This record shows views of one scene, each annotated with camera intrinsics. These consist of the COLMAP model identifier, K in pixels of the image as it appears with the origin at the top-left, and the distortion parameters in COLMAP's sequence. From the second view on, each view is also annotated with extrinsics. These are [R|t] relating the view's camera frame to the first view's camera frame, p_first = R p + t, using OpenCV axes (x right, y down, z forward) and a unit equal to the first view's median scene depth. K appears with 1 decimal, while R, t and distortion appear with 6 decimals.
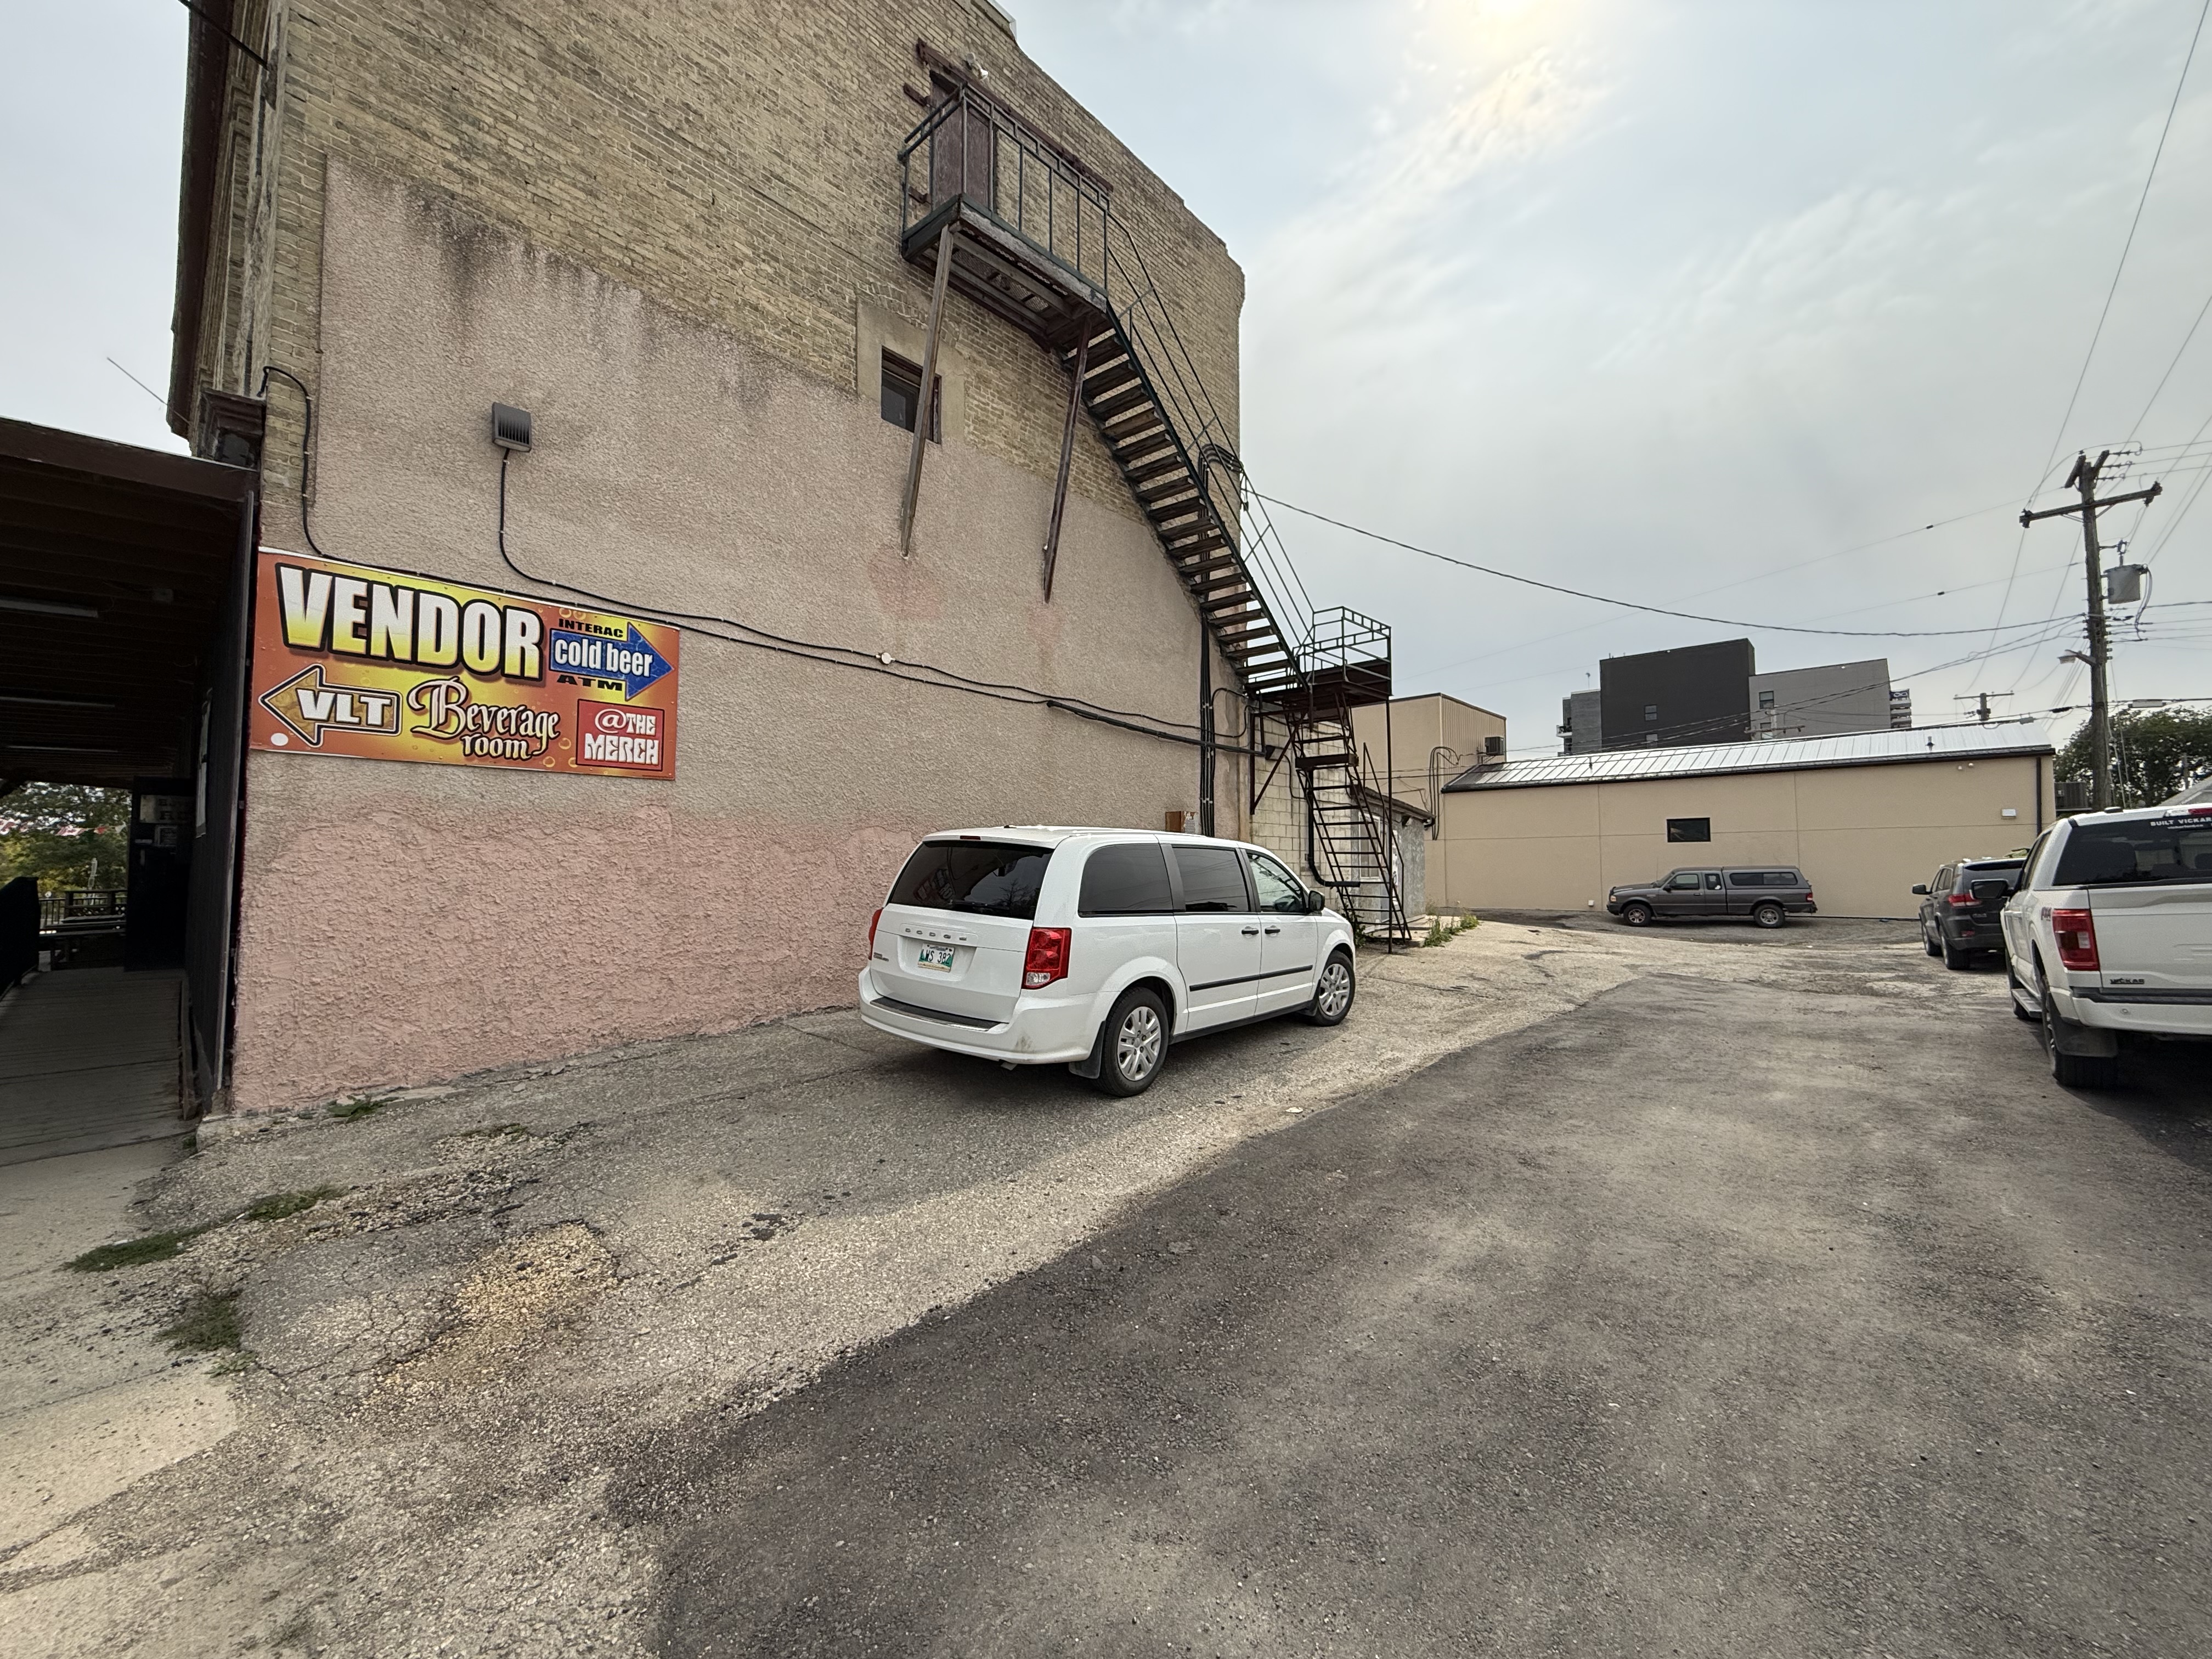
lens RADIAL K [[879.9, 0, 1101.8], [0, 879.9, 821.3], [0, 0, 1]] dist [-0.001617, -0.000232]
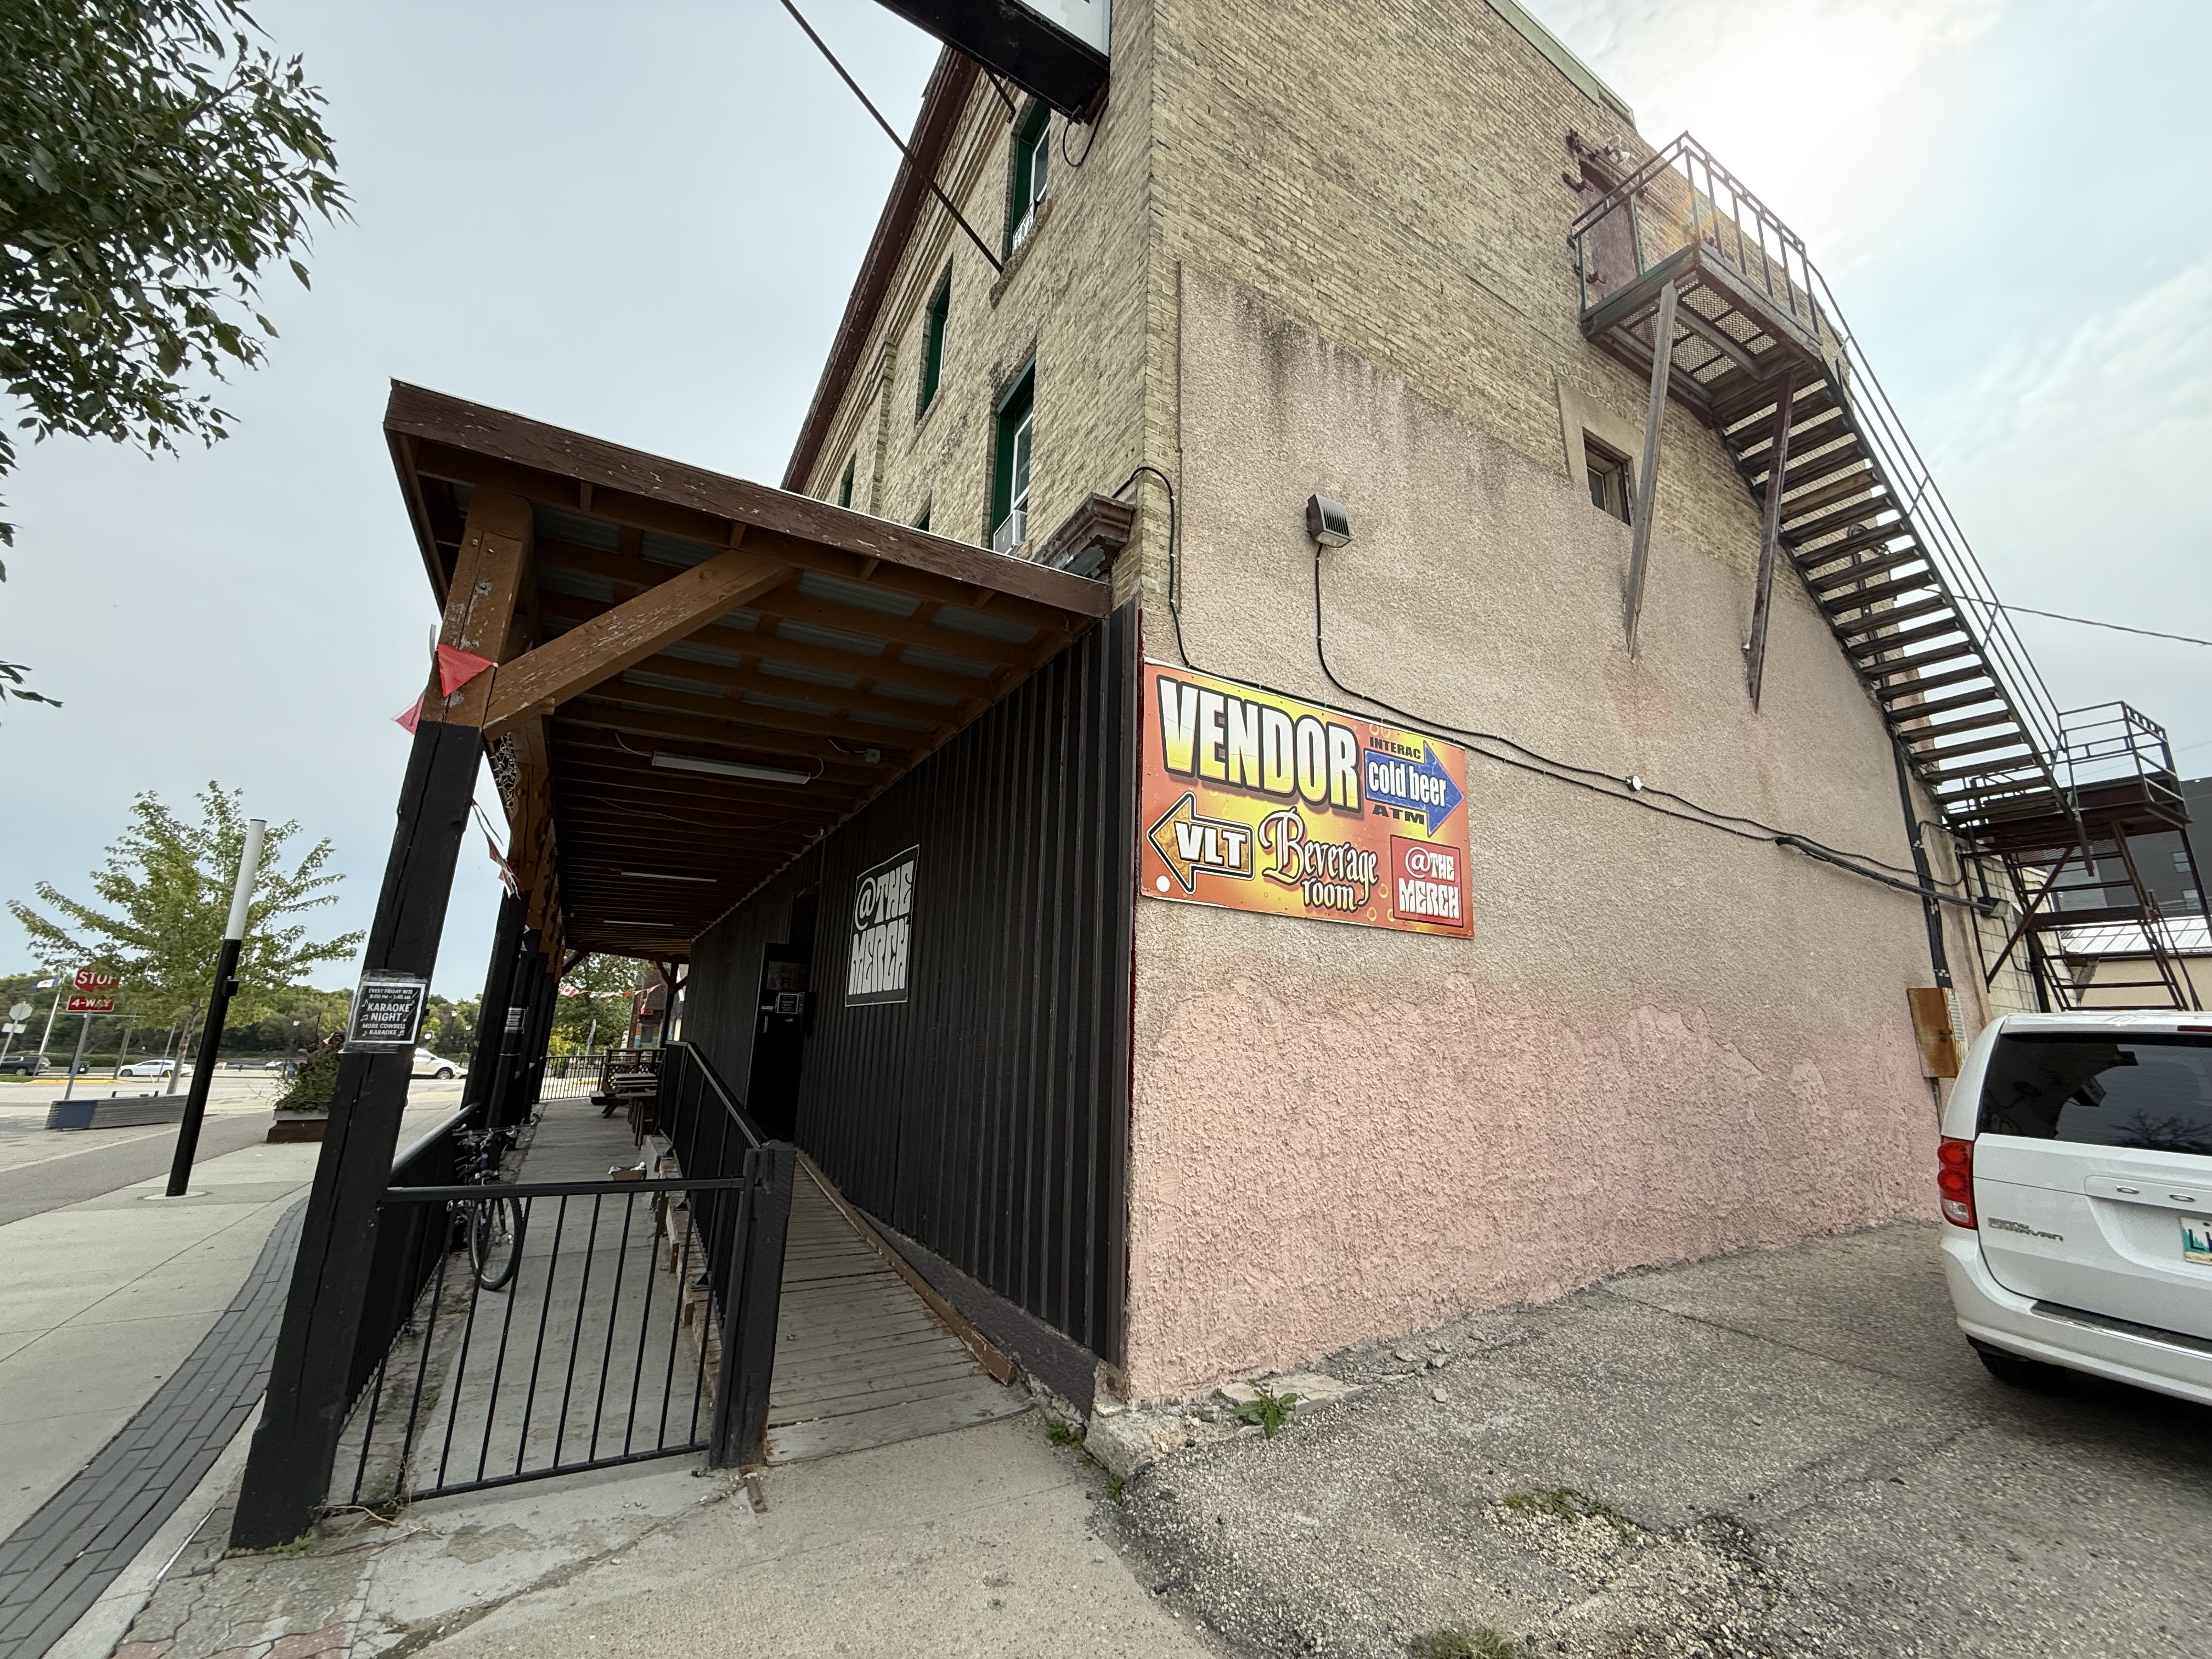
lens RADIAL K [[879.9, 0, 1105.3], [0, 879.9, 819.2], [0, 0, 1]] dist [-0.001617, -0.000232]
pose [[0.953855, -0.047326, -0.296514, -0.587568], [-0.012300, 0.980514, -0.196066, 0.004870], [0.300015, 0.190666, 0.934686, 0.178276]]
